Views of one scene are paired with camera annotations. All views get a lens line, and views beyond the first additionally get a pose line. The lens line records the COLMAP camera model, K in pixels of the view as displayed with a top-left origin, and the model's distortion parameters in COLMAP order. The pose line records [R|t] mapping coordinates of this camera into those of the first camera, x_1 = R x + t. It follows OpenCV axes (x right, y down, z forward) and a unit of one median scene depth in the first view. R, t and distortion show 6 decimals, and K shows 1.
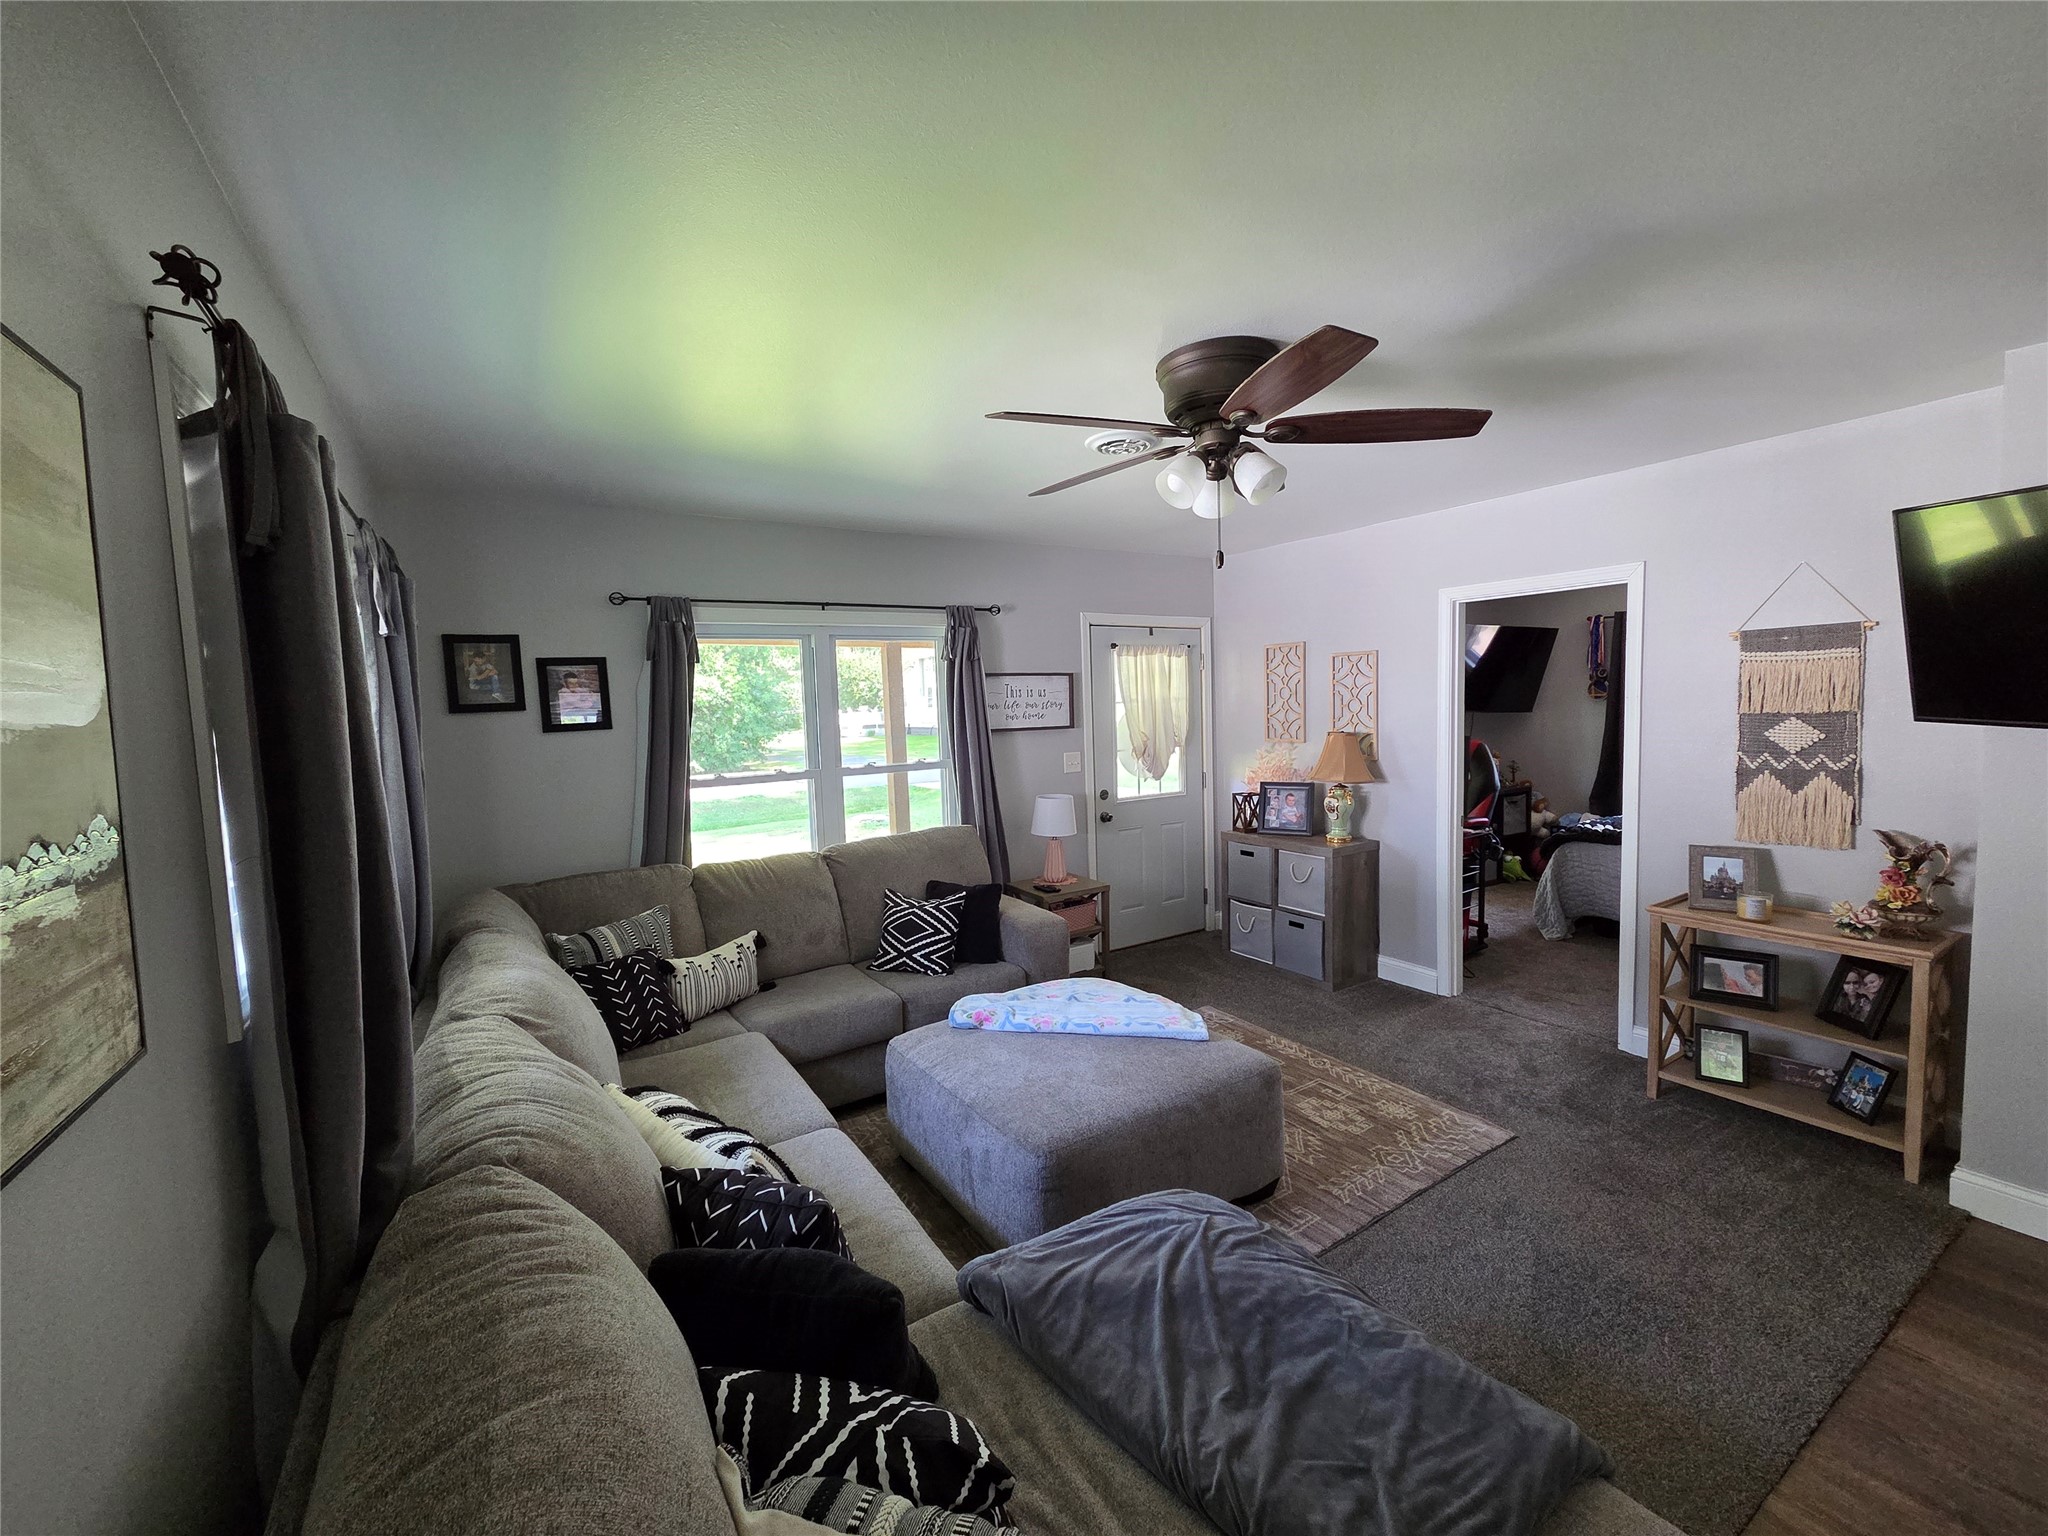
lens RADIAL K [[836.7, 0, 1021.0], [0, 836.7, 766.3], [0, 0, 1]] dist [0.003431, -0.000408]
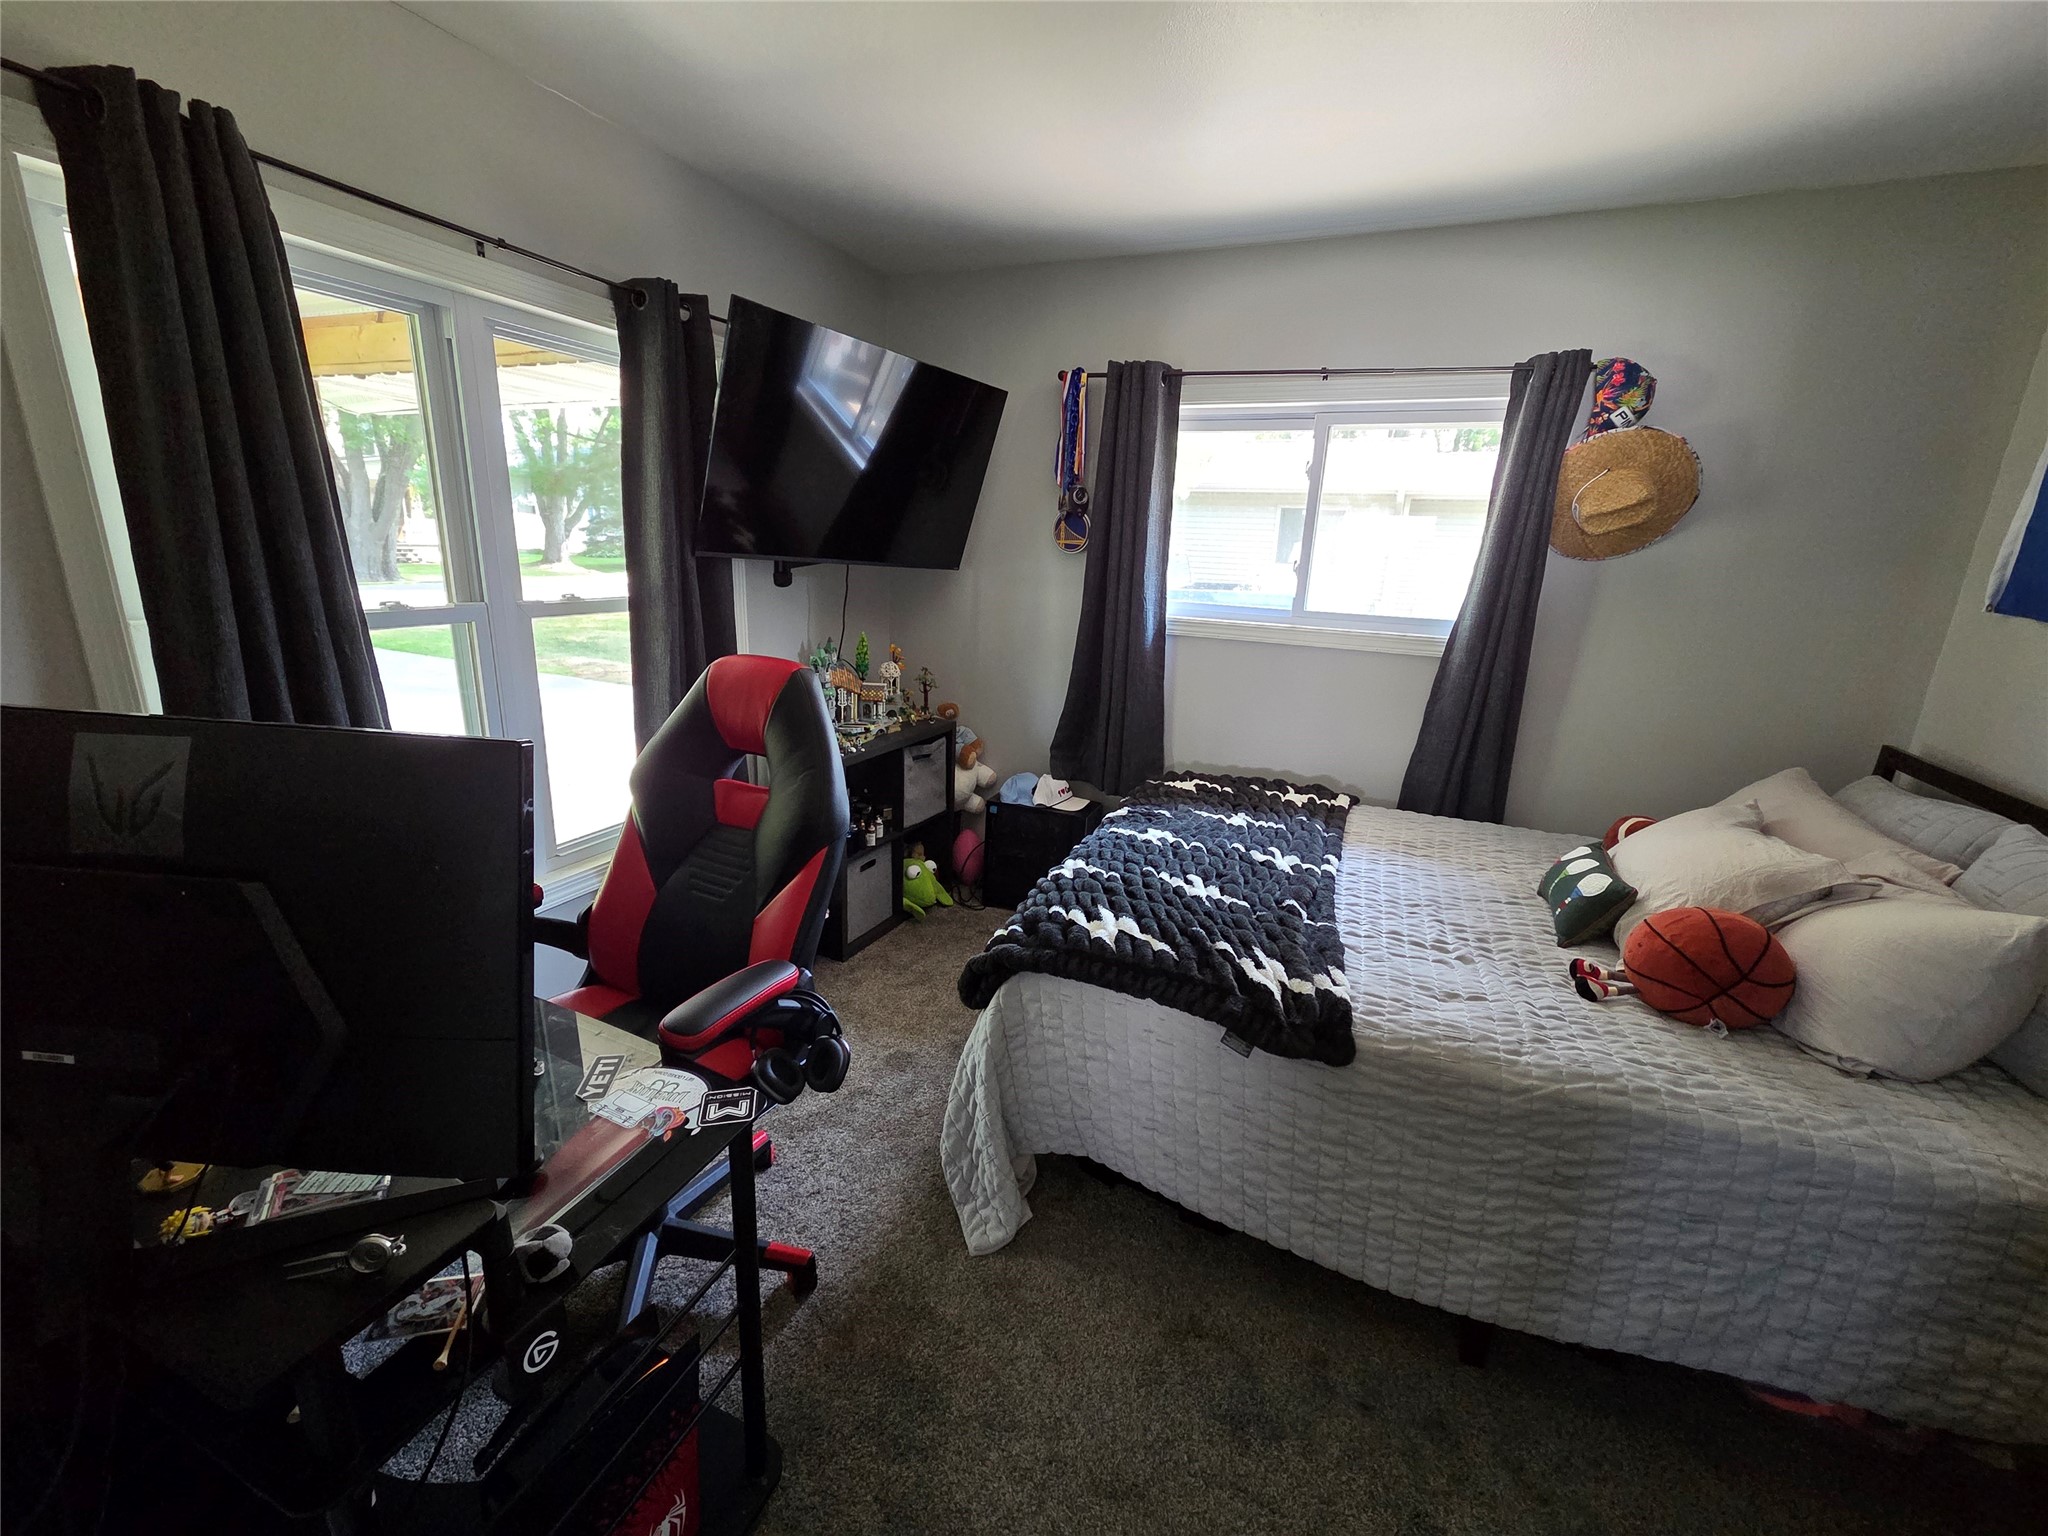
lens RADIAL K [[836.7, 0, 1021.0], [0, 836.7, 766.3], [0, 0, 1]] dist [0.003431, -0.000408]
pose [[0.822926, -0.089703, 0.561022, 0.359844], [-0.024081, 0.981063, 0.192188, -0.047069], [-0.567638, -0.171666, 0.805182, 0.572960]]
